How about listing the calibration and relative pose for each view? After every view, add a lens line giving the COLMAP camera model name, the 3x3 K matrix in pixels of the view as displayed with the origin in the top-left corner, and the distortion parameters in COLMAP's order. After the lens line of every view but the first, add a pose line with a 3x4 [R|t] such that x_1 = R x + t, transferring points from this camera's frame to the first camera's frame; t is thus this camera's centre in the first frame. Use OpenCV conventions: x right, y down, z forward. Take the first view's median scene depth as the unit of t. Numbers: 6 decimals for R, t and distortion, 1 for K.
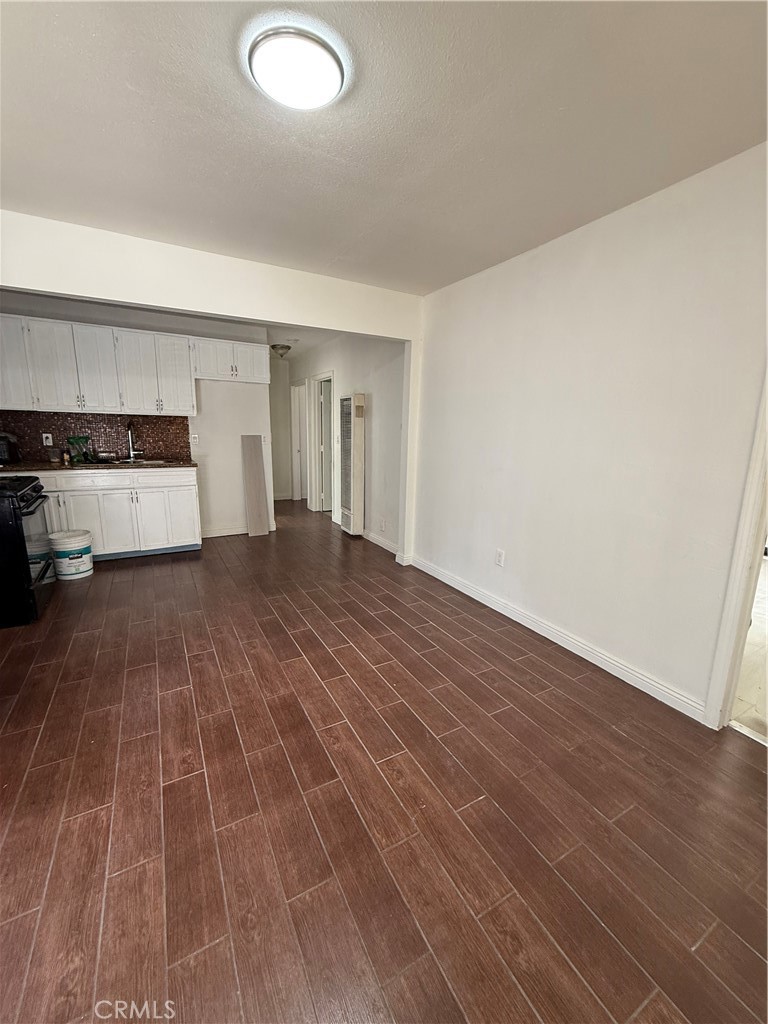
lens RADIAL K [[410.8, 0, 384.2], [0, 410.8, 507.0], [0, 0, 1]] dist [0.001233, 0.000028]
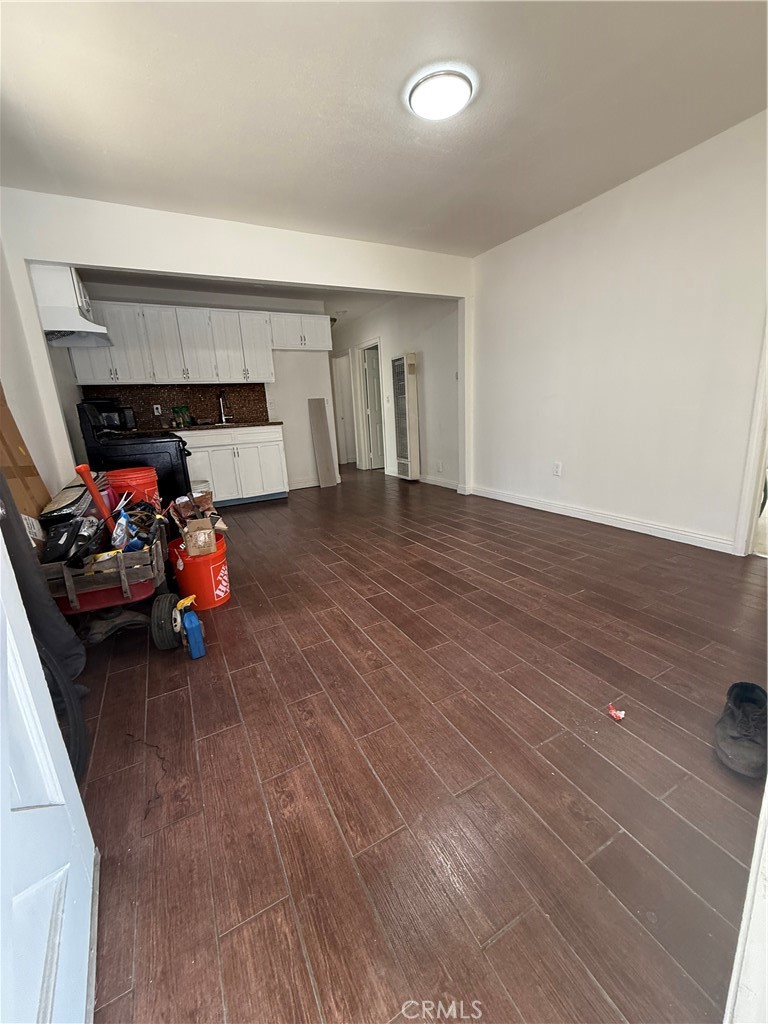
lens RADIAL K [[408.3, 0, 386.2], [0, 408.3, 507.3], [0, 0, 1]] dist [-0.000450, 0.000760]
pose [[0.997256, -0.068794, -0.027330, -0.144761], [0.070022, 0.996444, 0.046856, 0.103386], [0.024009, -0.048641, 0.998528, -0.167141]]
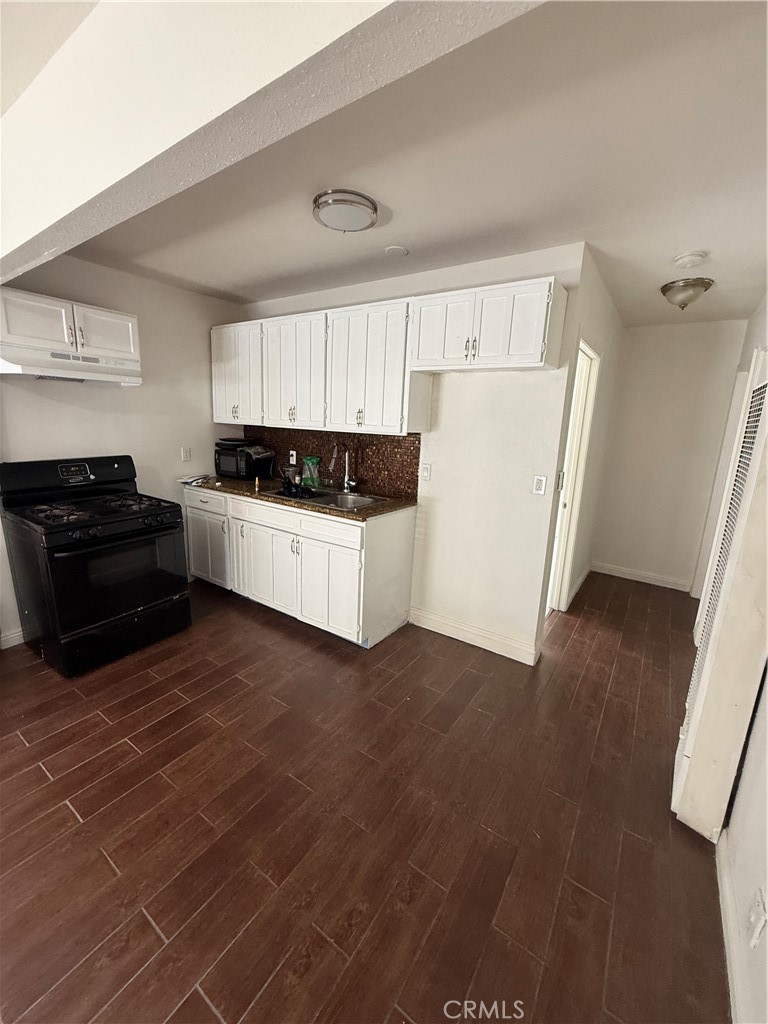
lens RADIAL K [[410.8, 0, 384.2], [0, 410.8, 507.0], [0, 0, 1]] dist [0.001233, 0.000028]
pose [[0.442009, 0.185855, -0.877545, 0.073606], [-0.197053, 0.974521, 0.107141, -0.187941], [0.875099, 0.125566, 0.467371, 0.747104]]
